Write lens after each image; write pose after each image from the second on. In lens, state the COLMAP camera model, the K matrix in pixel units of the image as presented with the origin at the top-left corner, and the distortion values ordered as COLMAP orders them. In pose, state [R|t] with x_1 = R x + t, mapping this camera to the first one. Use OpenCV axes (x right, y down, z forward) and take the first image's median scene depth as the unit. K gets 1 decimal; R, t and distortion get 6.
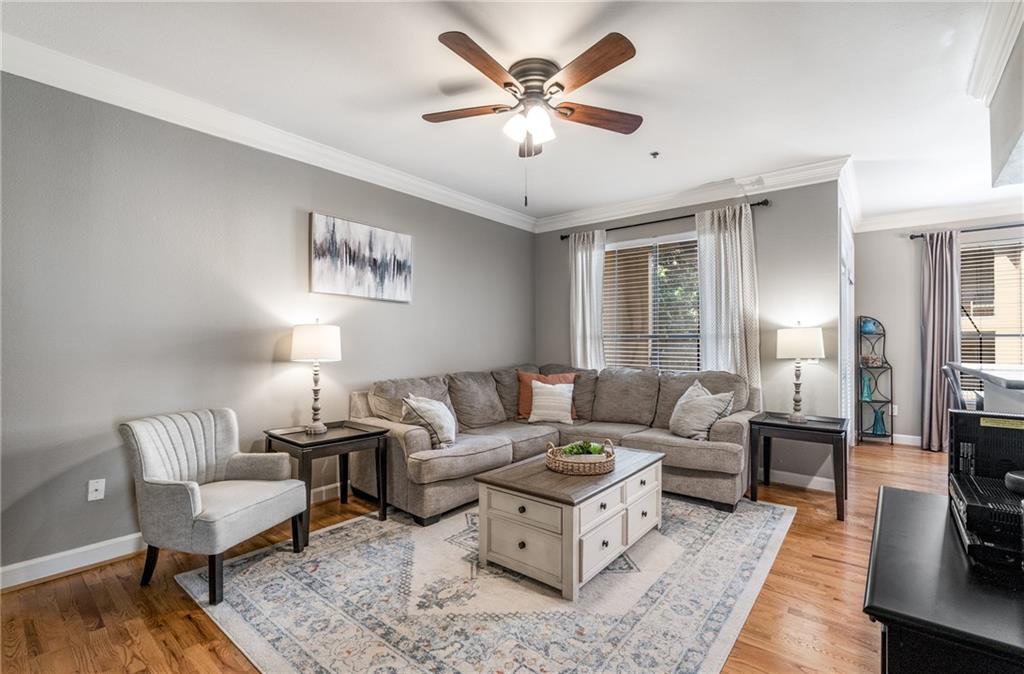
lens RADIAL K [[454.5, 0, 513.4], [0, 454.5, 336.4], [0, 0, 1]] dist [-0.000565, -0.000679]
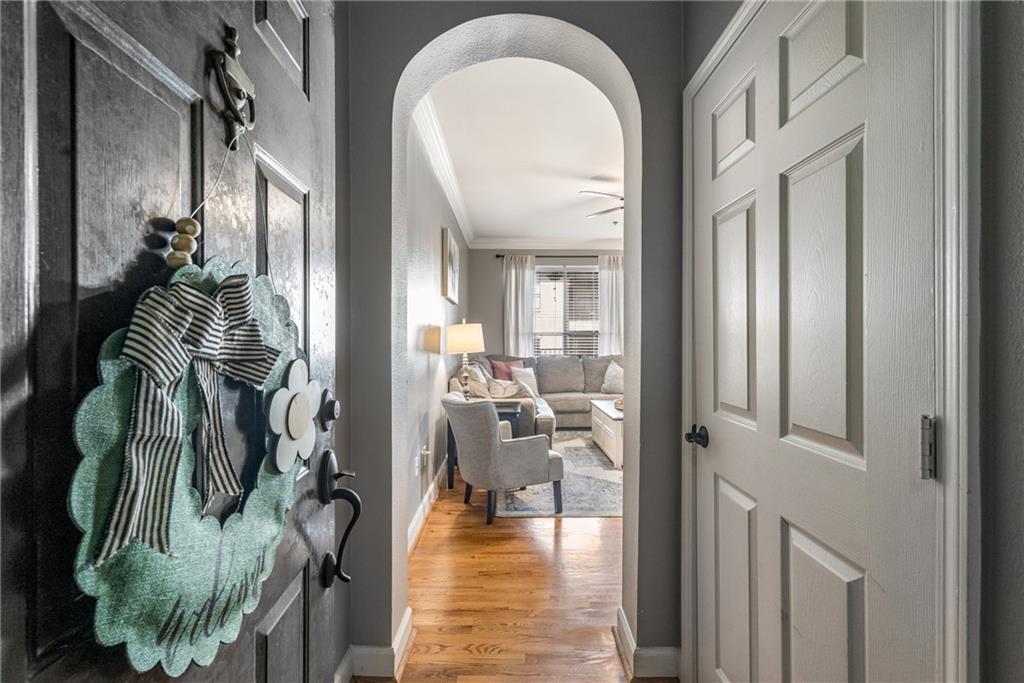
lens RADIAL K [[456.7, 0, 512.0], [0, 456.7, 341.5], [0, 0, 1]] dist [0.000786, 0.000211]
pose [[0.767215, -0.008898, 0.641328, -0.938712], [-0.005167, 0.999786, 0.020053, -0.003814], [-0.641369, -0.018699, 0.767005, -0.026804]]
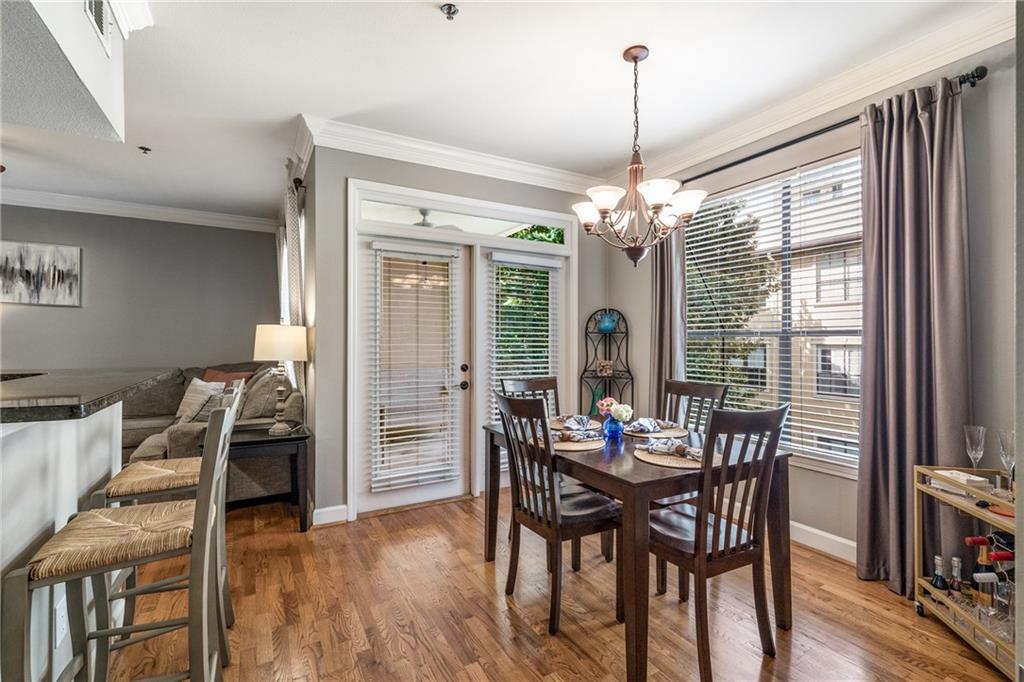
lens RADIAL K [[456.7, 0, 512.0], [0, 456.7, 341.0], [0, 0, 1]] dist [0.000786, 0.000211]
pose [[0.932734, 0.004636, -0.360535, 1.303484], [-0.000845, 0.999943, 0.010670, -0.000279], [0.360564, -0.009647, 0.932685, 0.340353]]
